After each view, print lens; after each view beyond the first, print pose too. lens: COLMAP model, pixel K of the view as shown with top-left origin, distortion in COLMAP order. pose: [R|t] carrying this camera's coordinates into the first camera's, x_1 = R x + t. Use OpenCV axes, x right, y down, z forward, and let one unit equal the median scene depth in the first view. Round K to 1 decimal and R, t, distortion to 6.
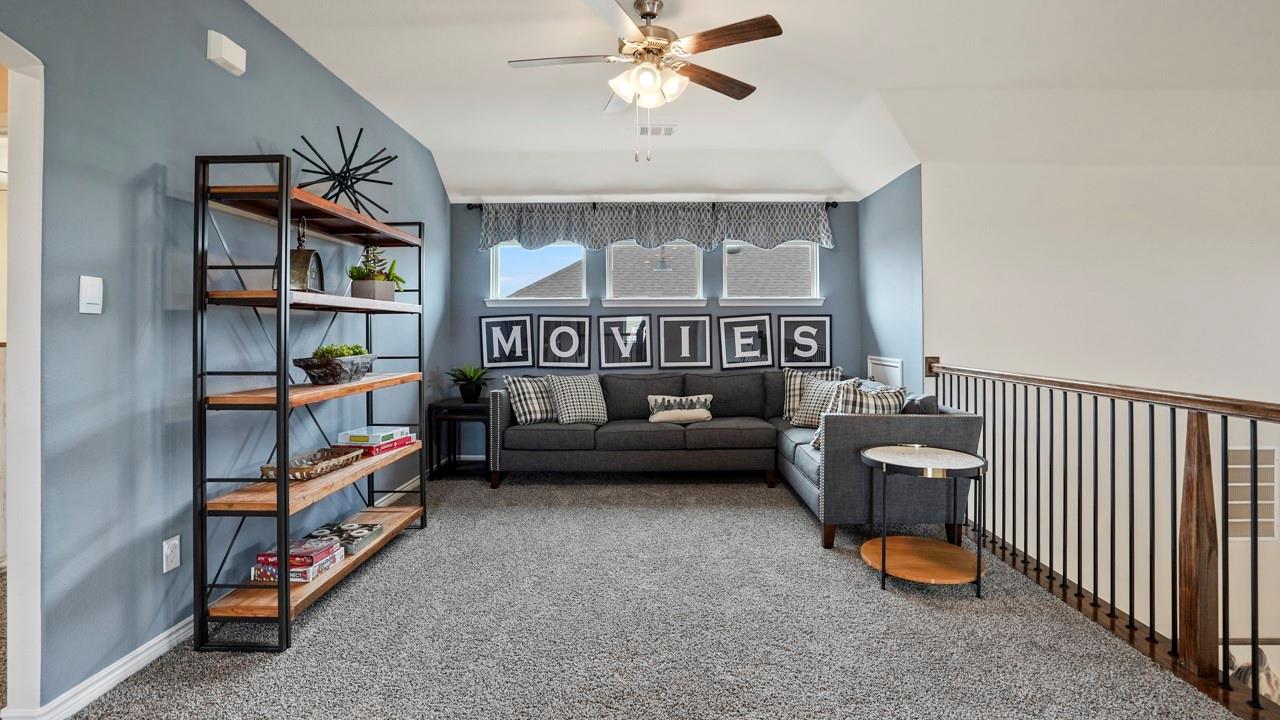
lens RADIAL K [[618.7, 0, 647.1], [0, 618.7, 323.8], [0, 0, 1]] dist [-0.026519, 0.001842]
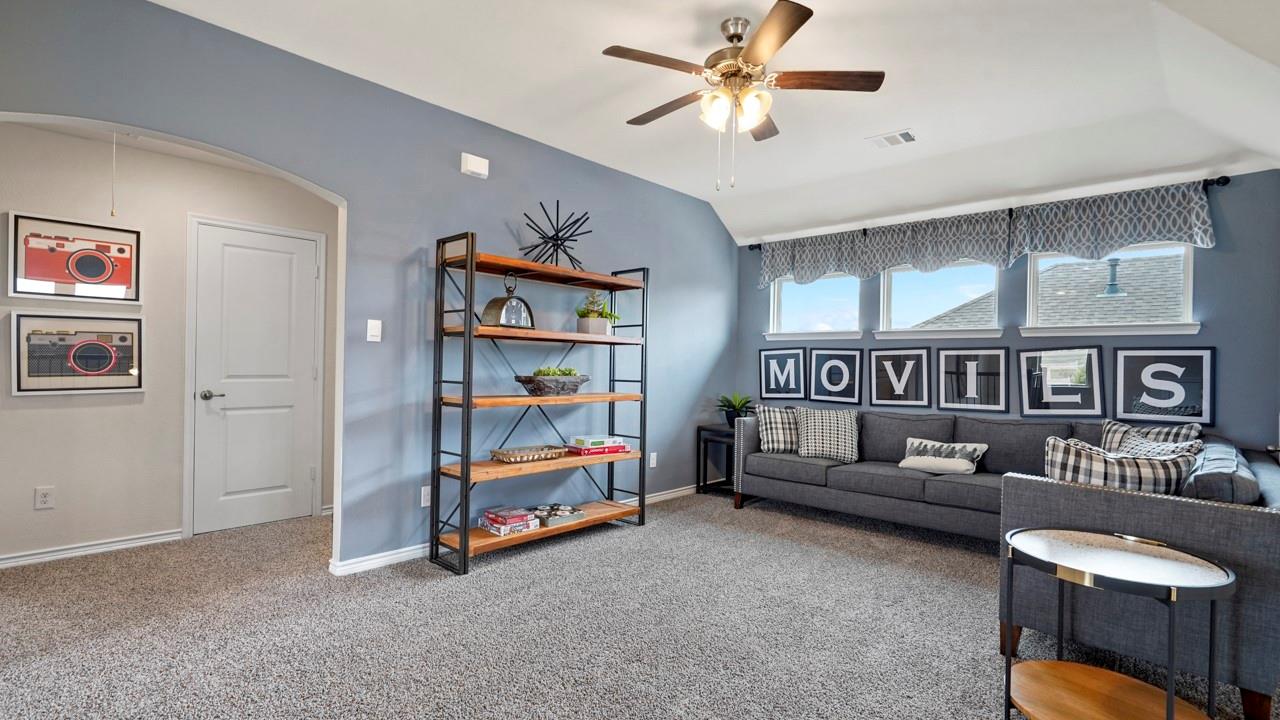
lens RADIAL K [[594.5, 0, 642.3], [0, 594.5, 365.2], [0, 0, 1]] dist [0.002007, 0.001264]
pose [[0.738621, 0.018159, -0.673876, 0.301768], [-0.014565, 0.999834, 0.010979, 0.007654], [0.673963, 0.001706, 0.738763, 0.111059]]
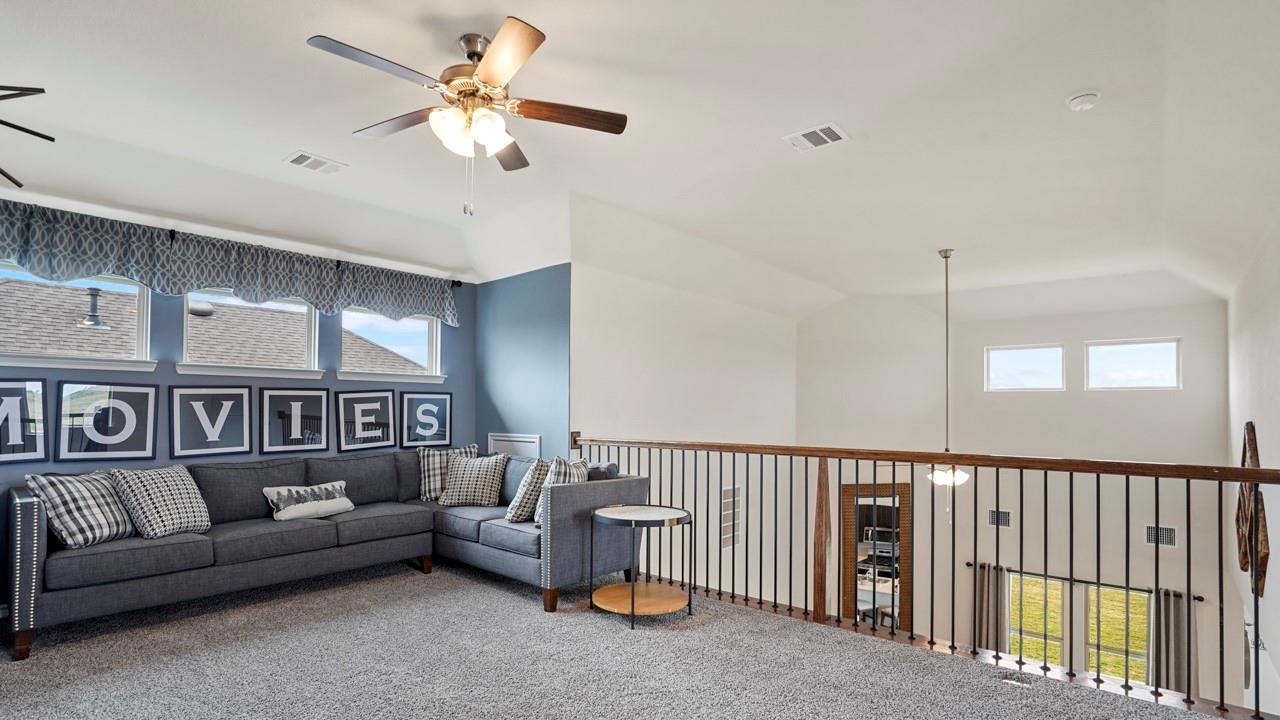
lens RADIAL K [[616.7, 0, 640.4], [0, 616.7, 399.2], [0, 0, 1]] dist [-0.062180, 0.029368]
pose [[0.652042, 0.019855, 0.757923, -0.279166], [-0.012001, 0.999802, -0.015867, 0.008540], [-0.758088, 0.001250, 0.652151, 0.130369]]
